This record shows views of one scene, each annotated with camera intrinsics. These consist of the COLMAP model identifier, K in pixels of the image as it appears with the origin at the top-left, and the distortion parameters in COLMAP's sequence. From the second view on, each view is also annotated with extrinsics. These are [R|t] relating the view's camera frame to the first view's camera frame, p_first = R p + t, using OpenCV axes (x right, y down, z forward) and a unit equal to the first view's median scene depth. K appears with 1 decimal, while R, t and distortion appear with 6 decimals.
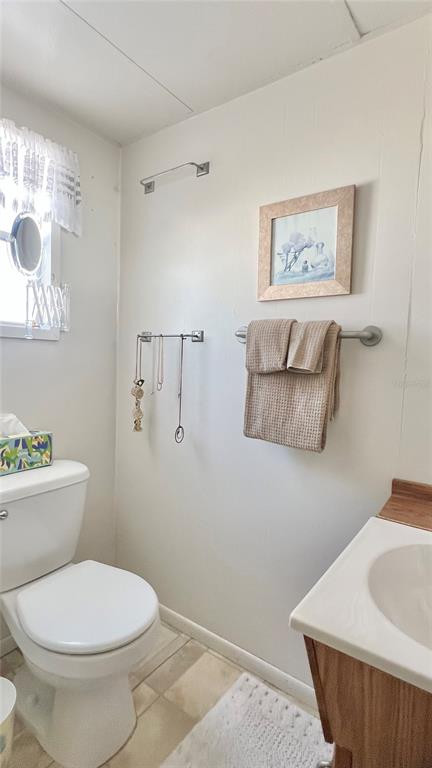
lens RADIAL K [[380.3, 0, 214.0], [0, 380.3, 386.3], [0, 0, 1]] dist [-0.000999, -0.000501]
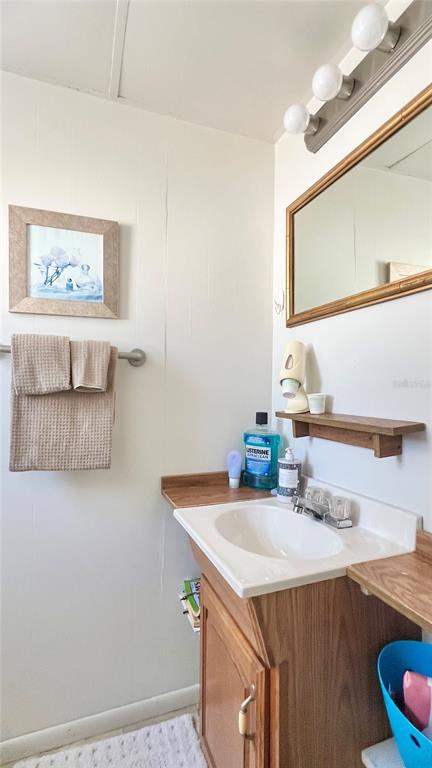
lens RADIAL K [[380.3, 0, 214.0], [0, 380.3, 386.3], [0, 0, 1]] dist [-0.000999, -0.000501]
pose [[0.544659, -0.026052, 0.838253, -0.399142], [0.069870, 0.997452, -0.014399, -0.012157], [-0.835742, 0.066411, 0.545091, 0.174099]]
